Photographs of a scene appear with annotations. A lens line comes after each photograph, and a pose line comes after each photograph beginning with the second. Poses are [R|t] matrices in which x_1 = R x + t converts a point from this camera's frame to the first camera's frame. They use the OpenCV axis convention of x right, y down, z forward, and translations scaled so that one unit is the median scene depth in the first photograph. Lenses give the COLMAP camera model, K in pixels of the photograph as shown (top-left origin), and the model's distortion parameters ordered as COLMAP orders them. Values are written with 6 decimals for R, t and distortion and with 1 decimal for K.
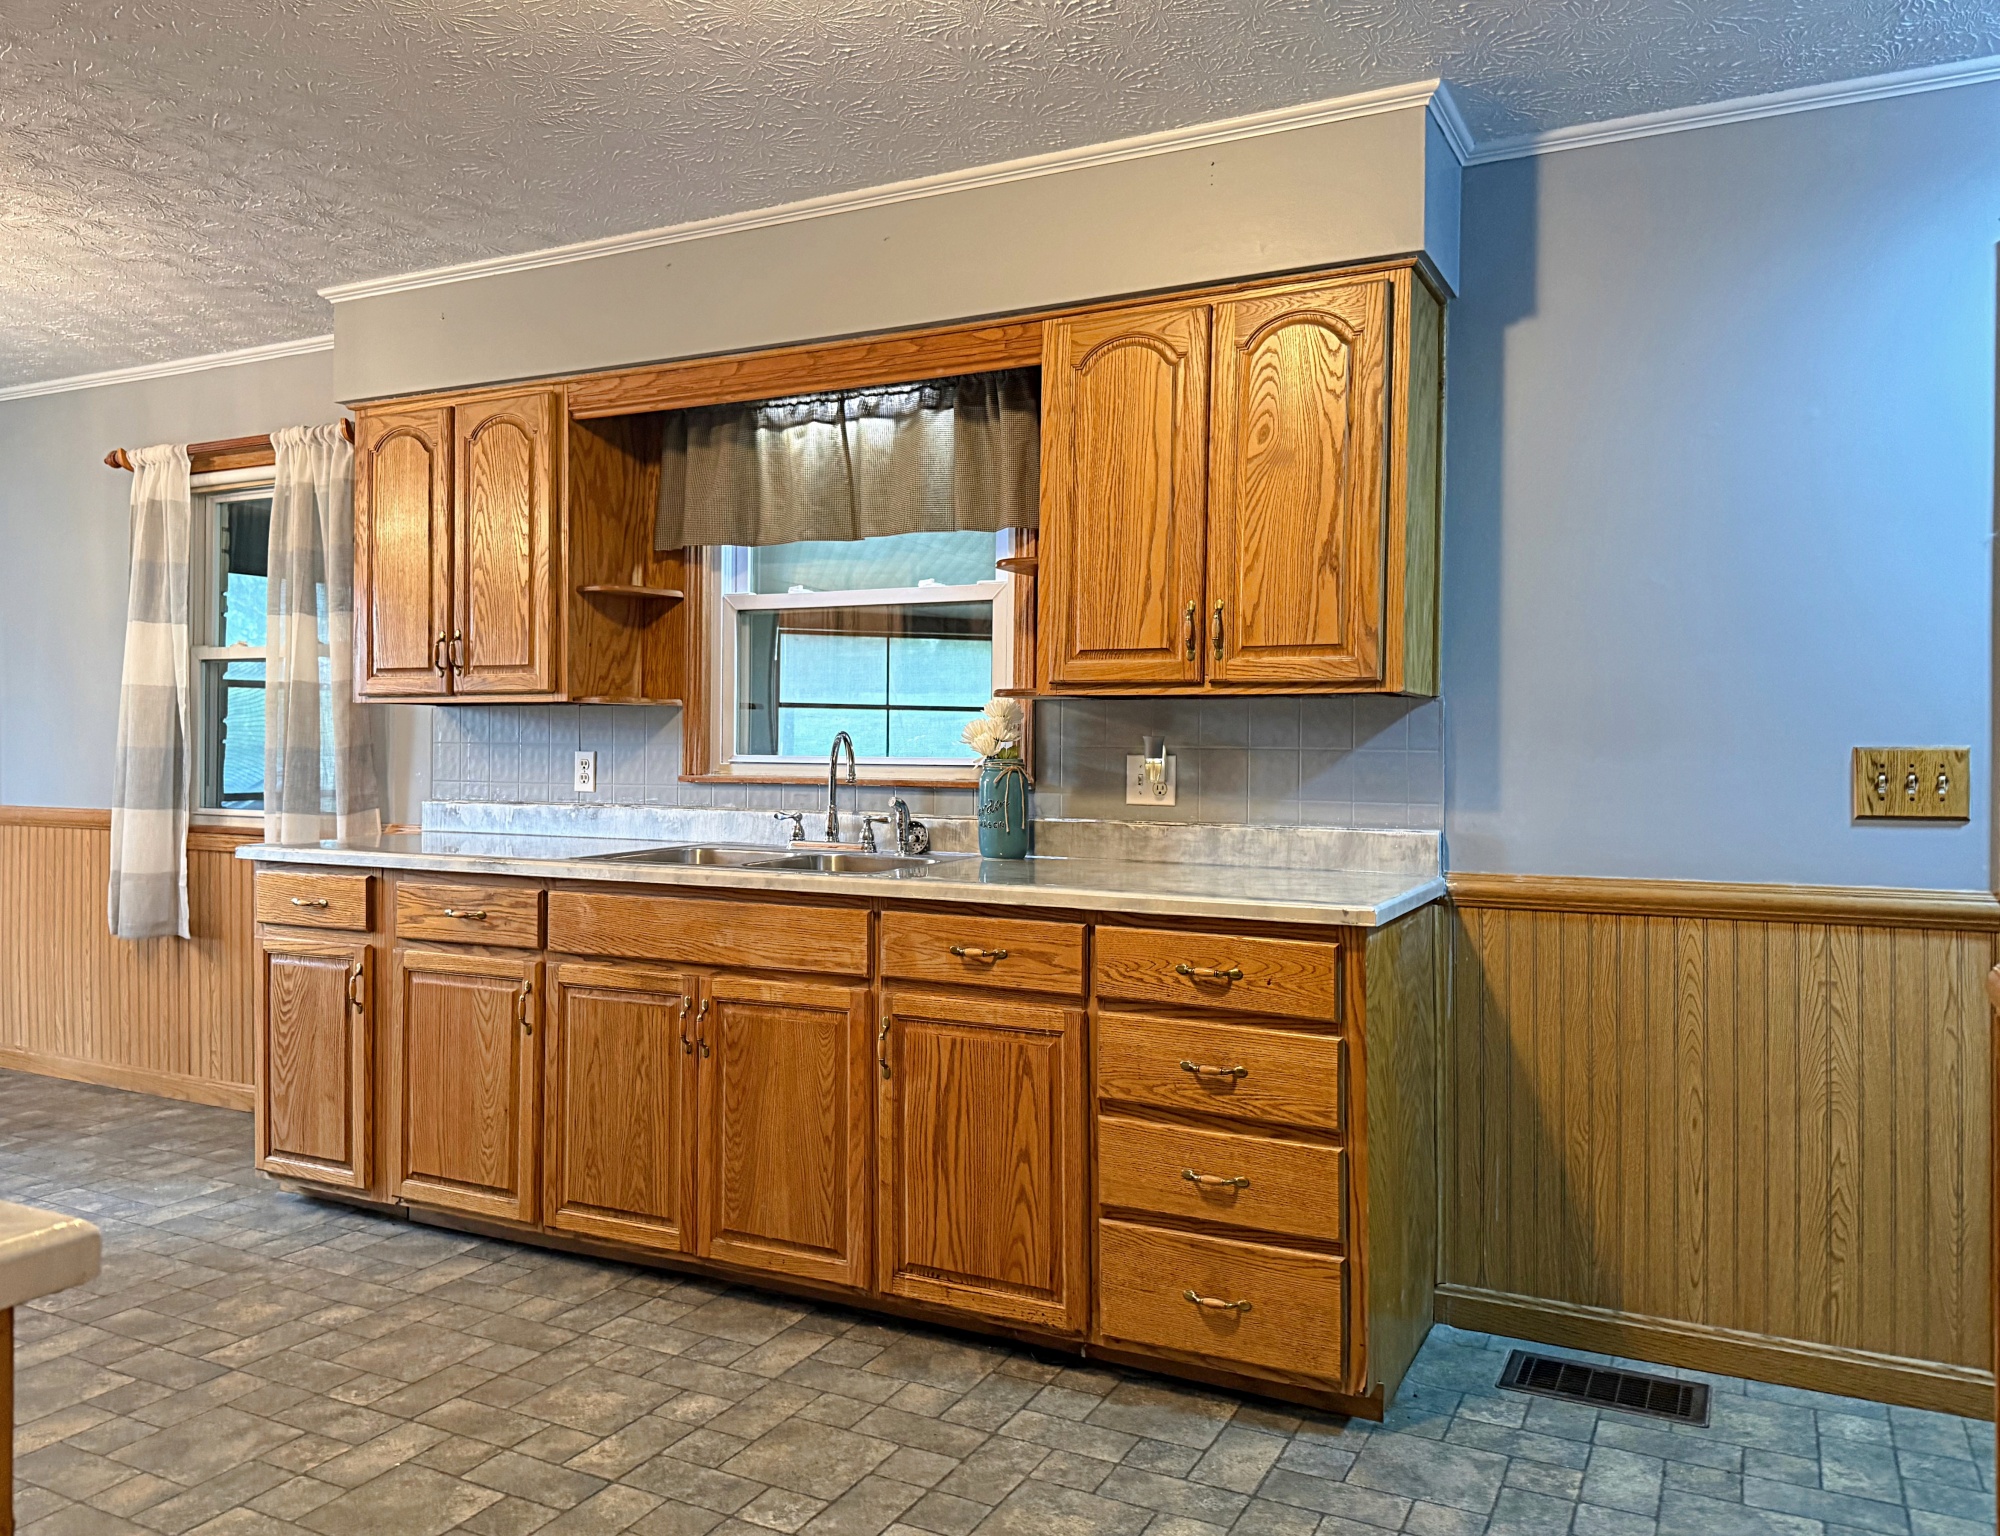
lens RADIAL K [[1562.5, 0, 929.4], [0, 1562.5, 732.8], [0, 0, 1]] dist [-0.008271, -0.004984]
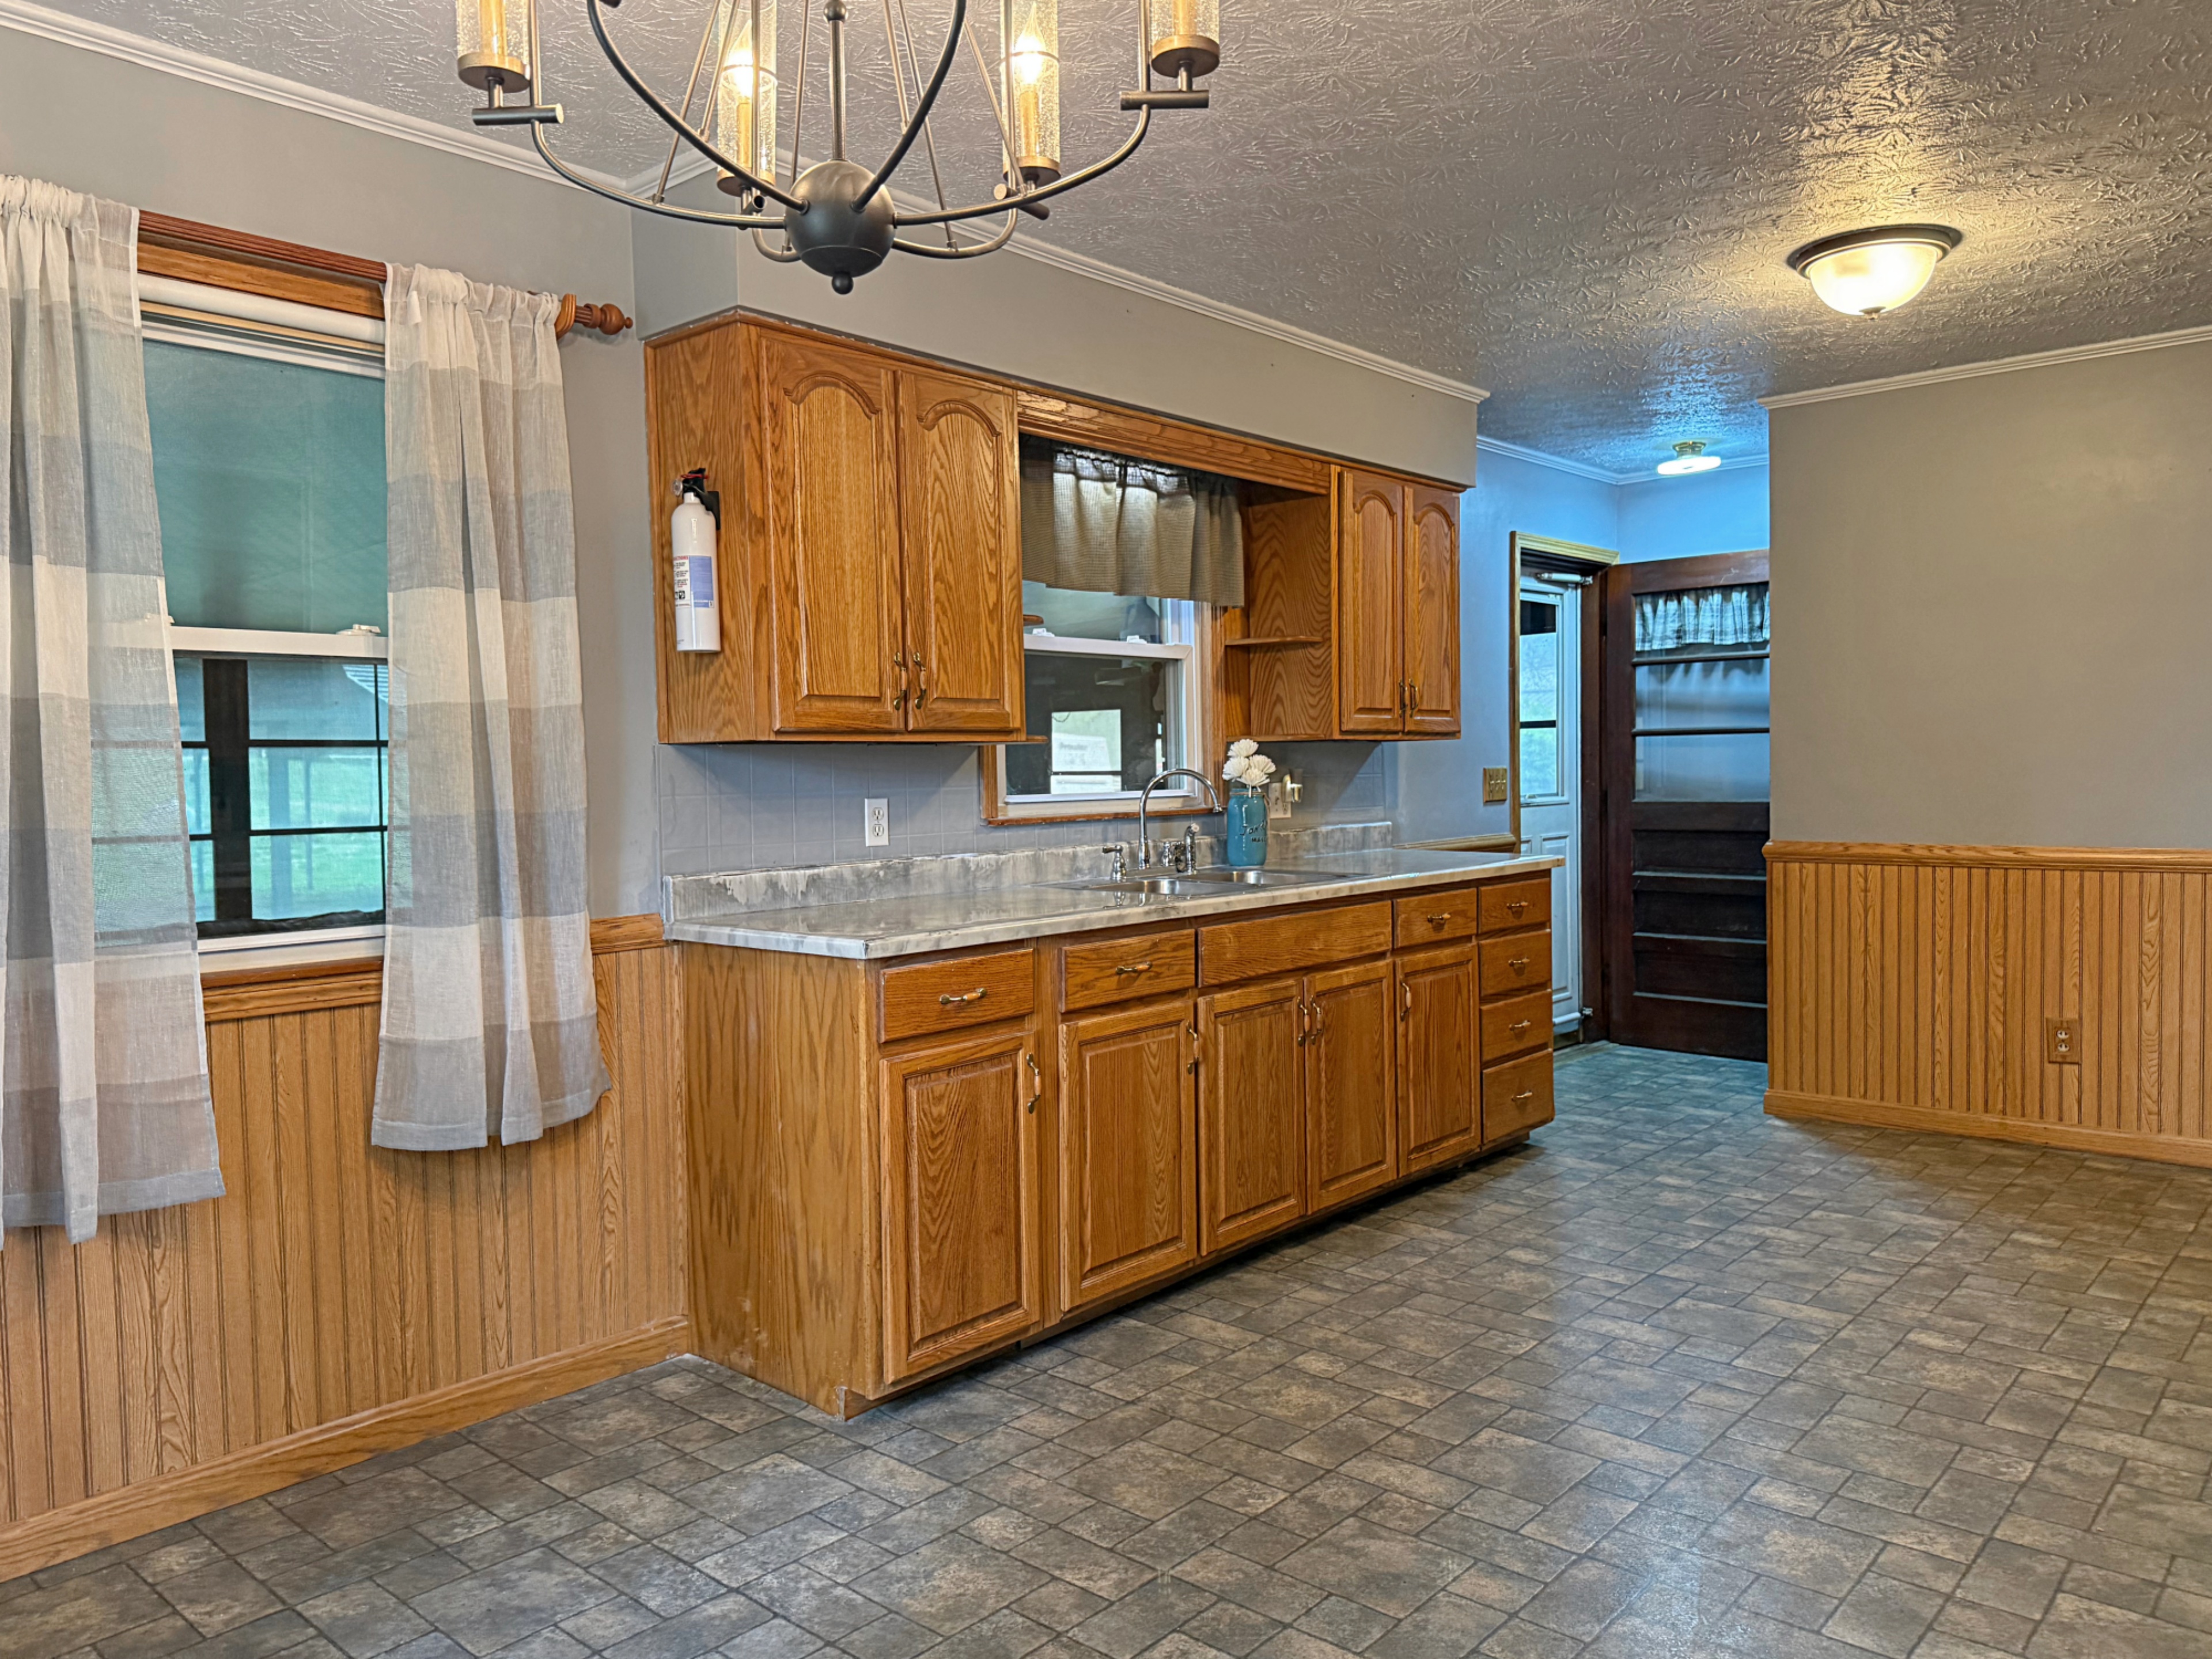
lens RADIAL K [[1587.2, 0, 1106.0], [0, 1587.2, 829.5], [0, 0, 1]] dist [0.033481, -0.001008]
pose [[0.226413, -0.052770, 0.972601, -1.331557], [0.010792, 0.998606, 0.051669, -0.019069], [-0.973971, -0.001202, 0.226667, 0.871410]]
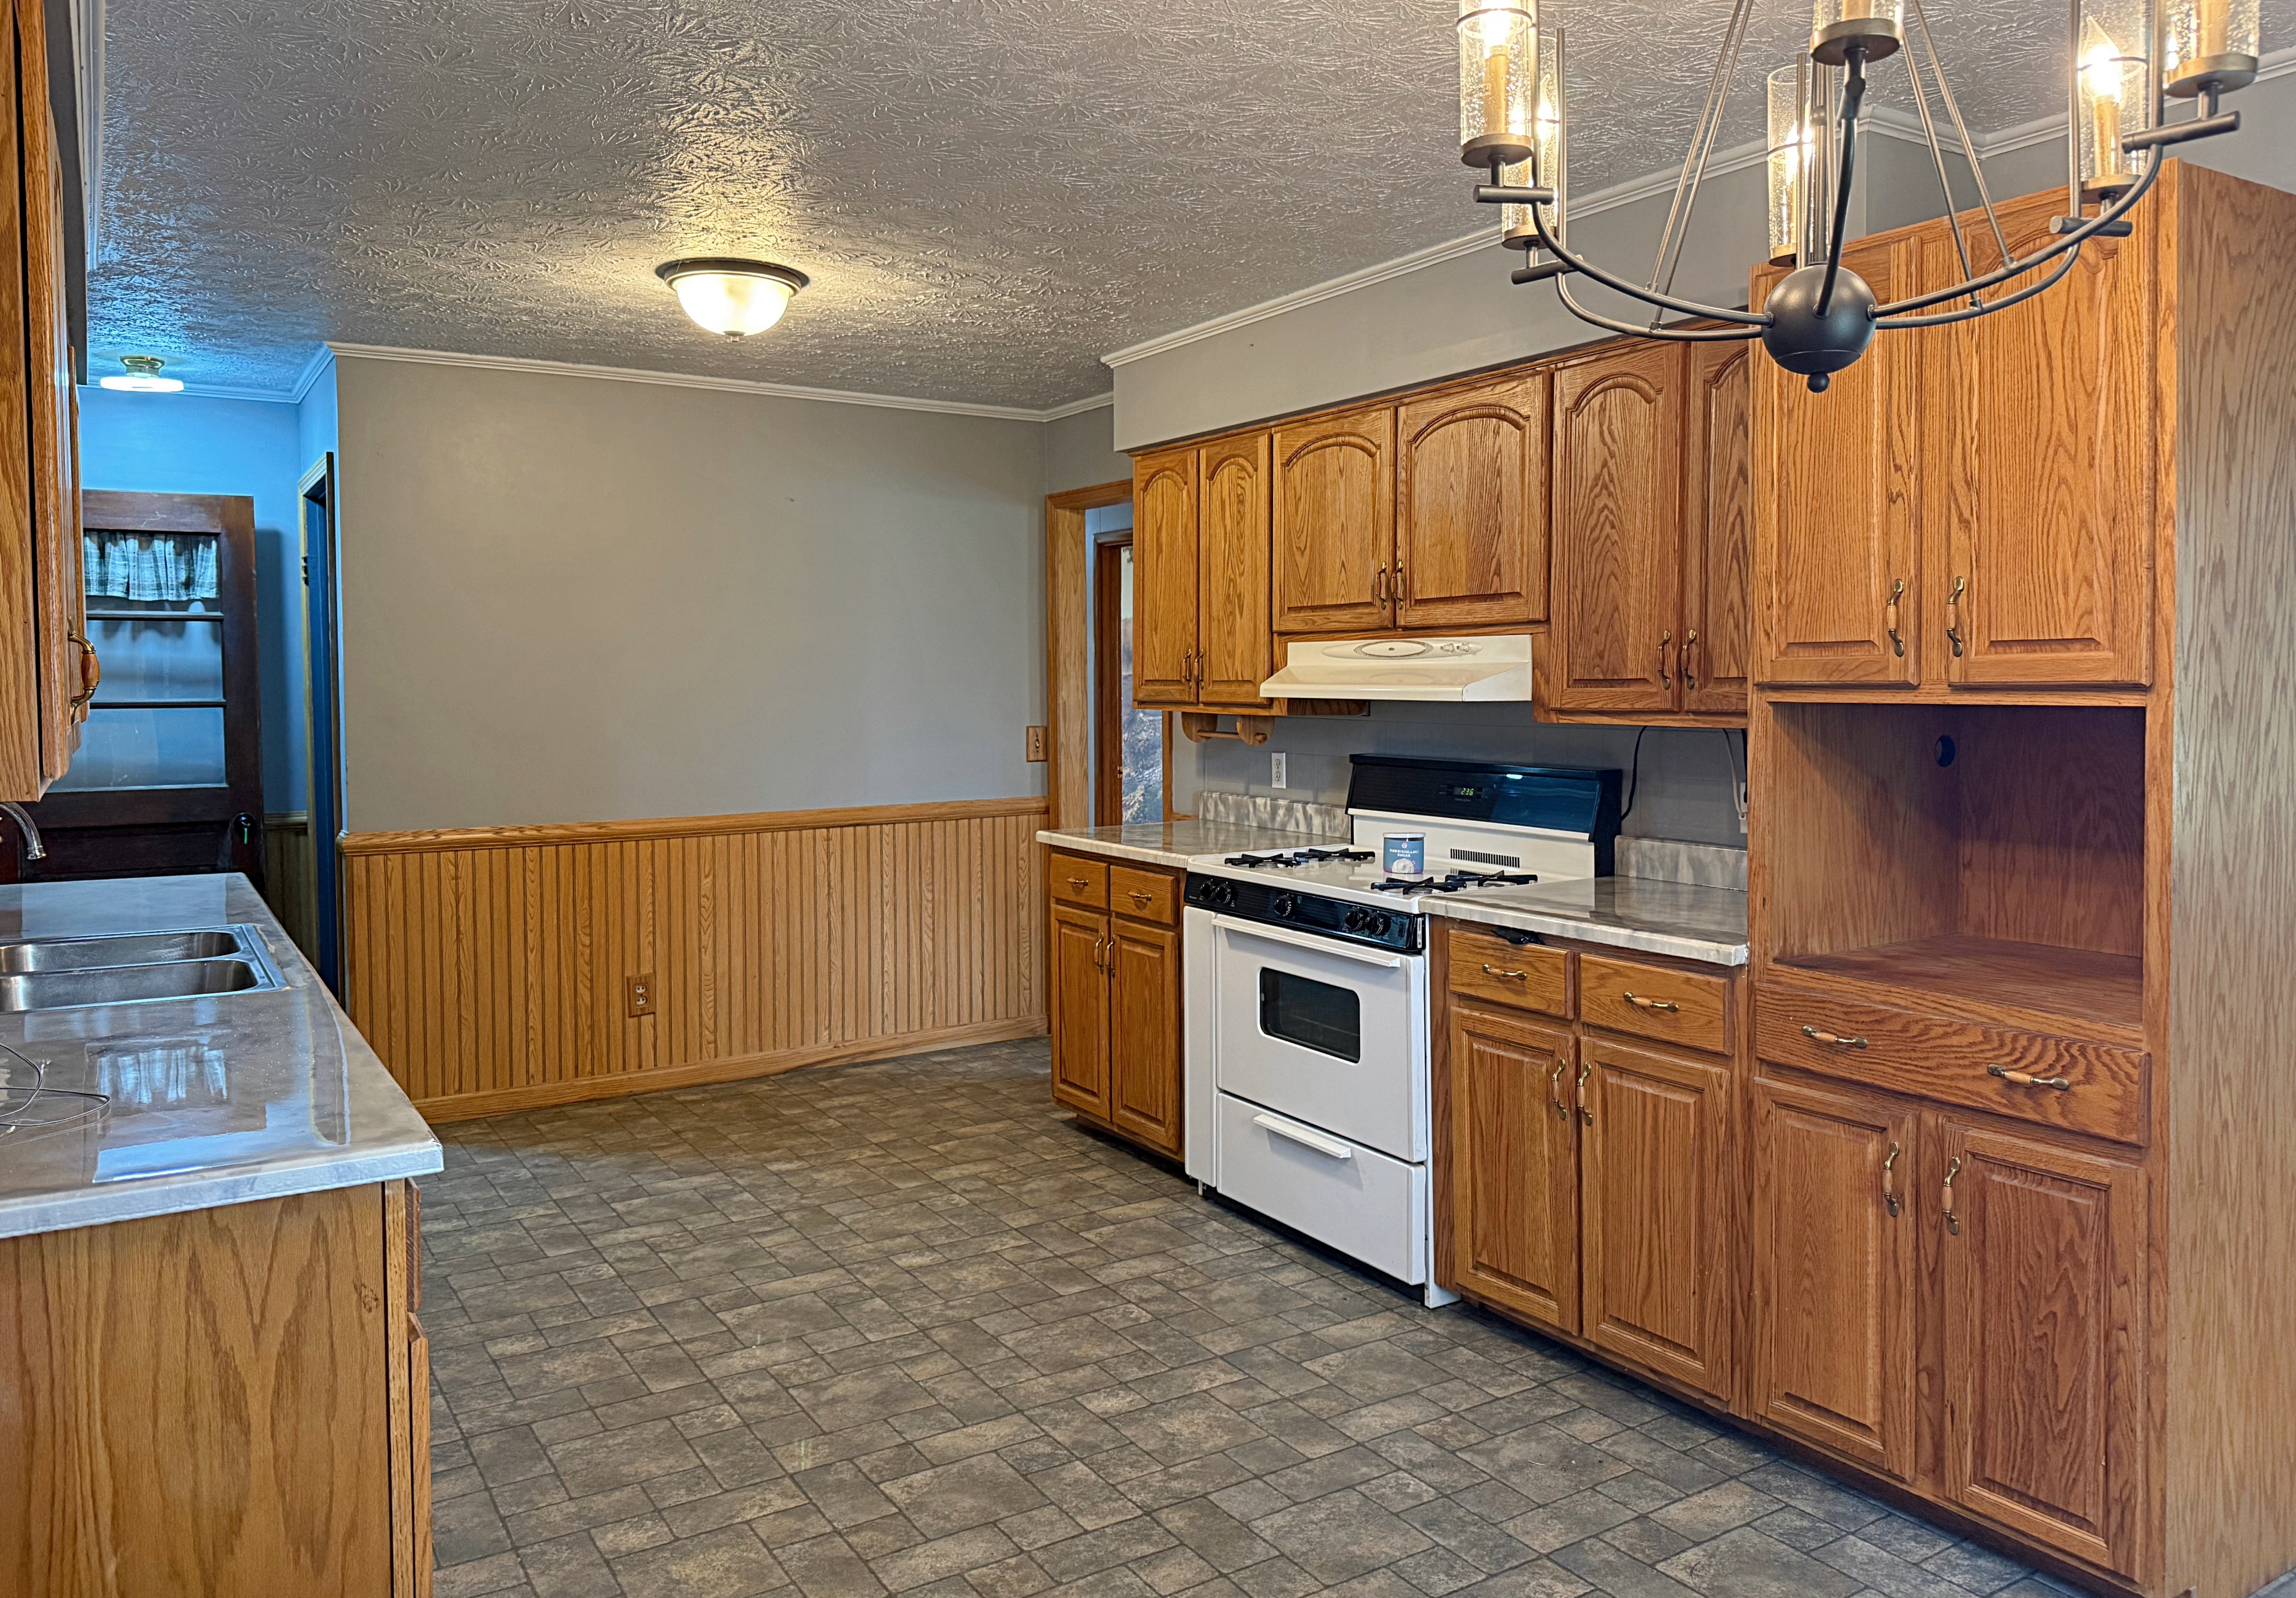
lens RADIAL K [[1664.9, 0, 1146.1], [0, 1664.9, 751.8], [0, 0, 1]] dist [-0.000293, 0.000702]
pose [[-0.869704, -0.026632, 0.492854, -0.982758], [-0.003742, 0.998870, 0.047371, -0.065981], [-0.493559, 0.039354, -0.868821, 1.539122]]
